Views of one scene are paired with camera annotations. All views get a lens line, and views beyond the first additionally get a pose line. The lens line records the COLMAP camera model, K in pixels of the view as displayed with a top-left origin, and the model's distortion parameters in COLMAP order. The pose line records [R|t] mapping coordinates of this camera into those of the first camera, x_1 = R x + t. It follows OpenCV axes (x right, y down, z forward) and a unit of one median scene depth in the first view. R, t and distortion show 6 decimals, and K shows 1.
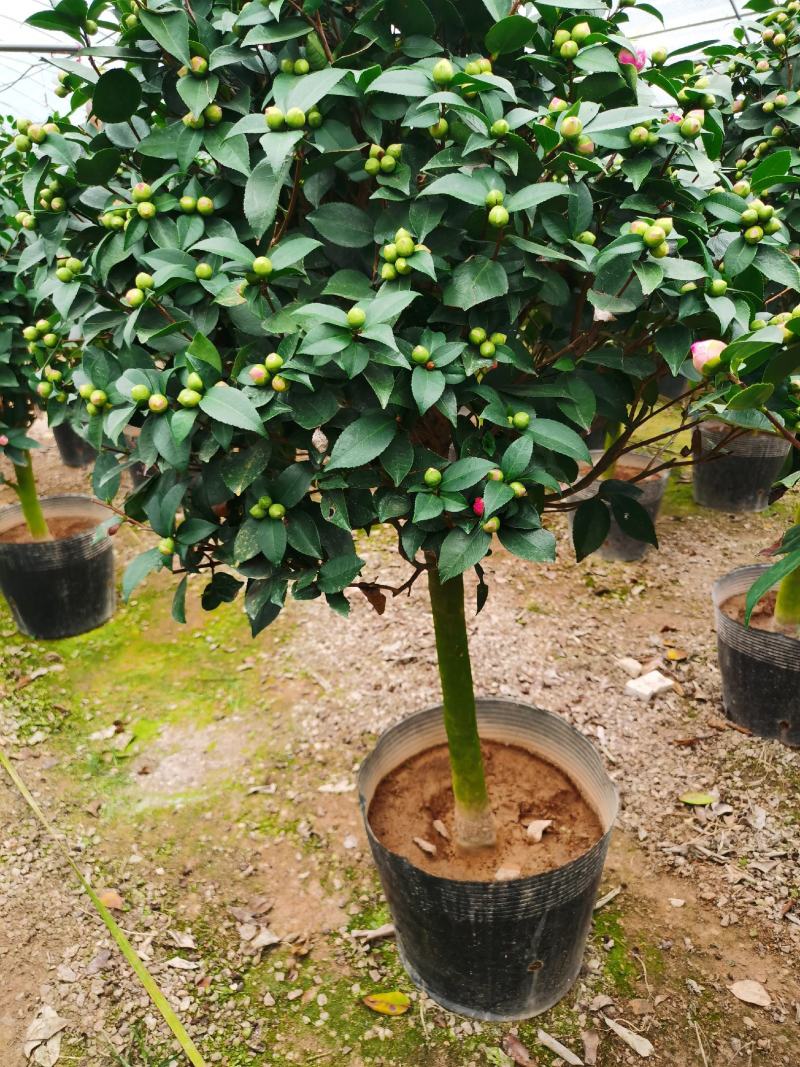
lens RADIAL K [[863.9, 0, 357.0], [0, 863.9, 533.0], [0, 0, 1]] dist [0.051473, -0.067457]
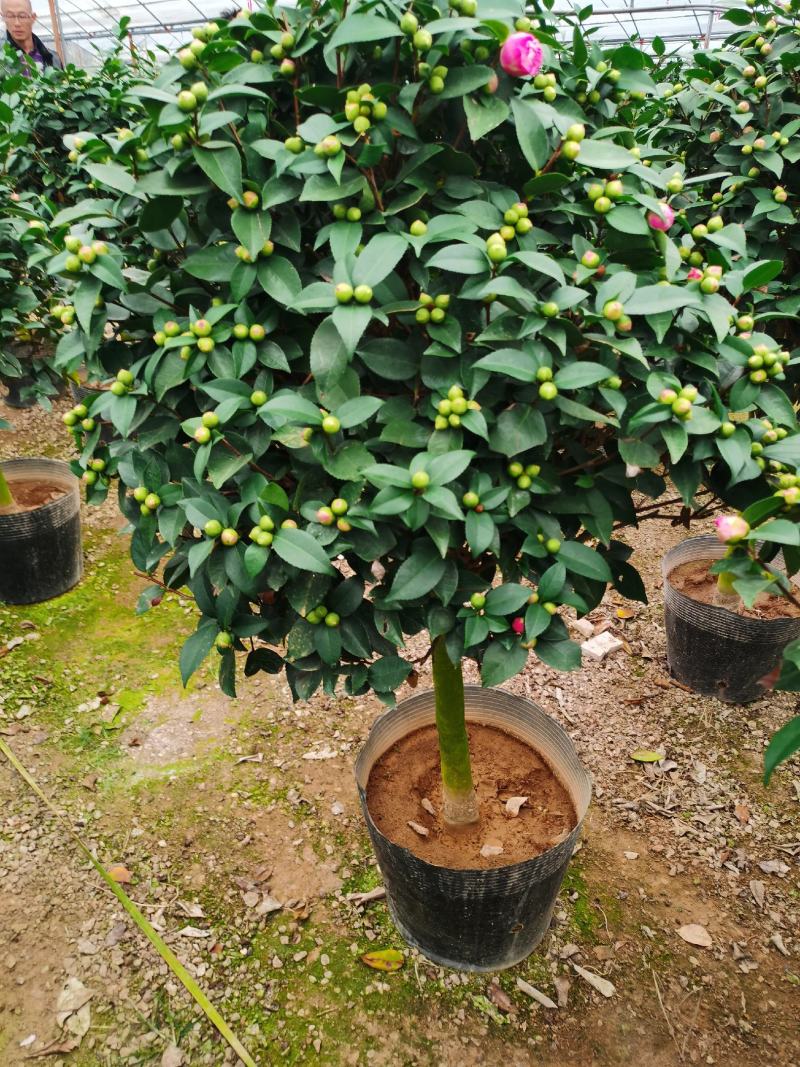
lens RADIAL K [[863.9, 0, 357.0], [0, 863.9, 533.0], [0, 0, 1]] dist [0.051473, -0.067457]
pose [[0.996520, -0.019112, 0.081136, -0.074369], [0.009342, 0.992834, 0.119134, -0.133899], [-0.082832, -0.117961, 0.989557, -0.045321]]
